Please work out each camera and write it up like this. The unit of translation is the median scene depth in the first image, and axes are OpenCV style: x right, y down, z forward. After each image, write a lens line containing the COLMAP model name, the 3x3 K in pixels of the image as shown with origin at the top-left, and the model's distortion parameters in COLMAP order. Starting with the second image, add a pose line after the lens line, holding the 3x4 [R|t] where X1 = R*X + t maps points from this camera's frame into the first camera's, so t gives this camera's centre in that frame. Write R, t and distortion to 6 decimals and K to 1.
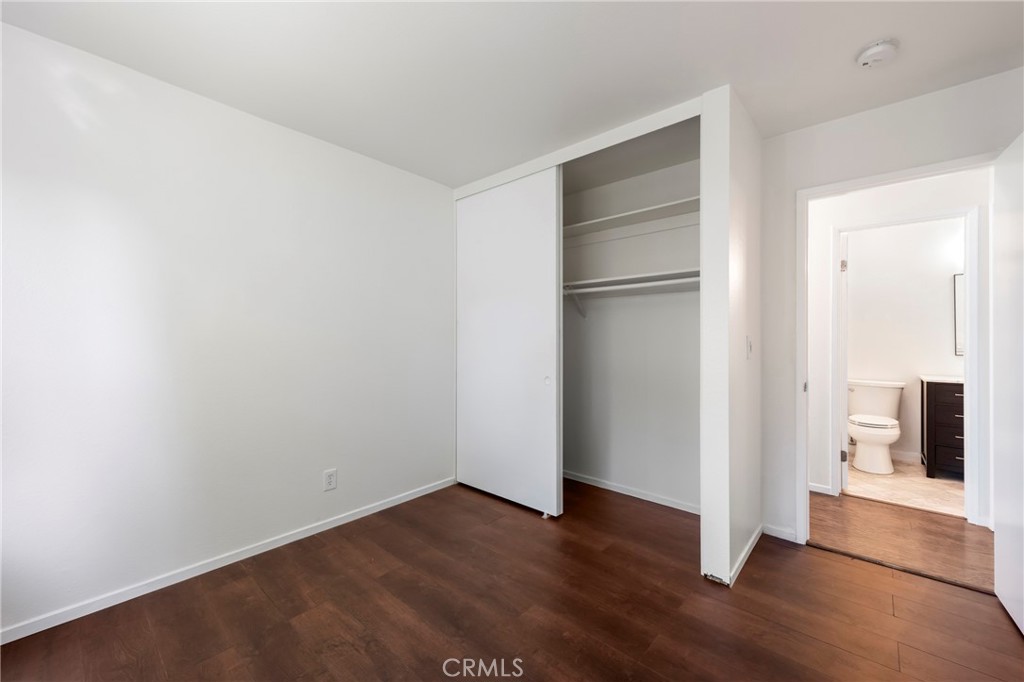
lens RADIAL K [[402.3, 0, 508.8], [0, 402.3, 337.0], [0, 0, 1]] dist [-0.000385, -0.000040]
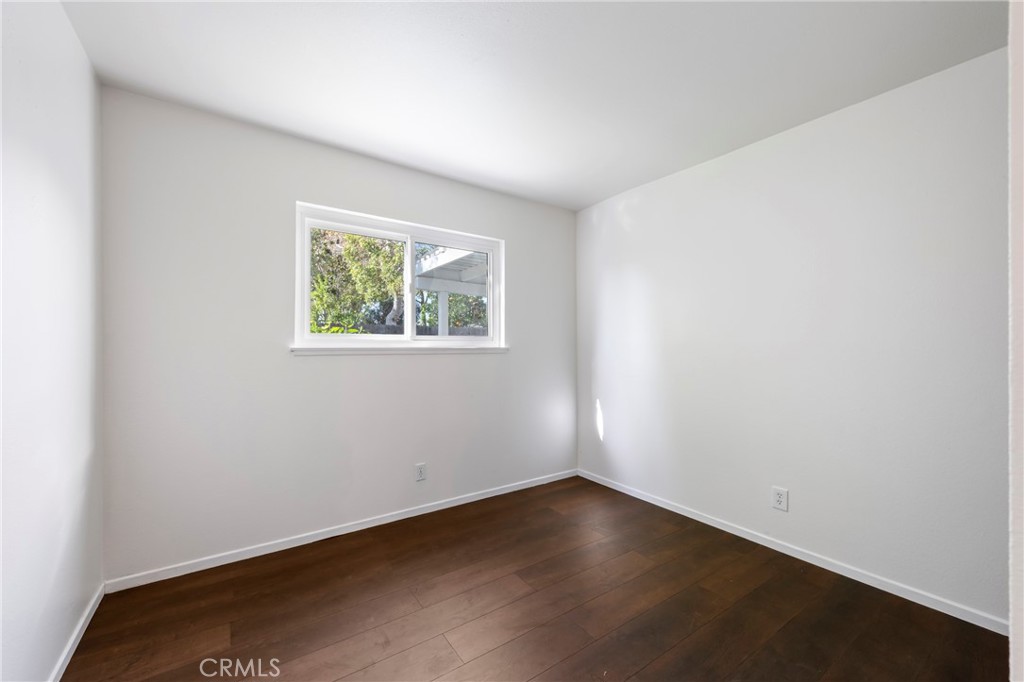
lens RADIAL K [[402.3, 0, 508.8], [0, 402.3, 342.8], [0, 0, 1]] dist [-0.000385, -0.000040]
pose [[-0.216791, 0.004140, -0.976209, 0.600166], [0.002017, 0.999991, 0.003793, -0.006587], [0.976216, -0.001146, -0.216797, 0.607190]]
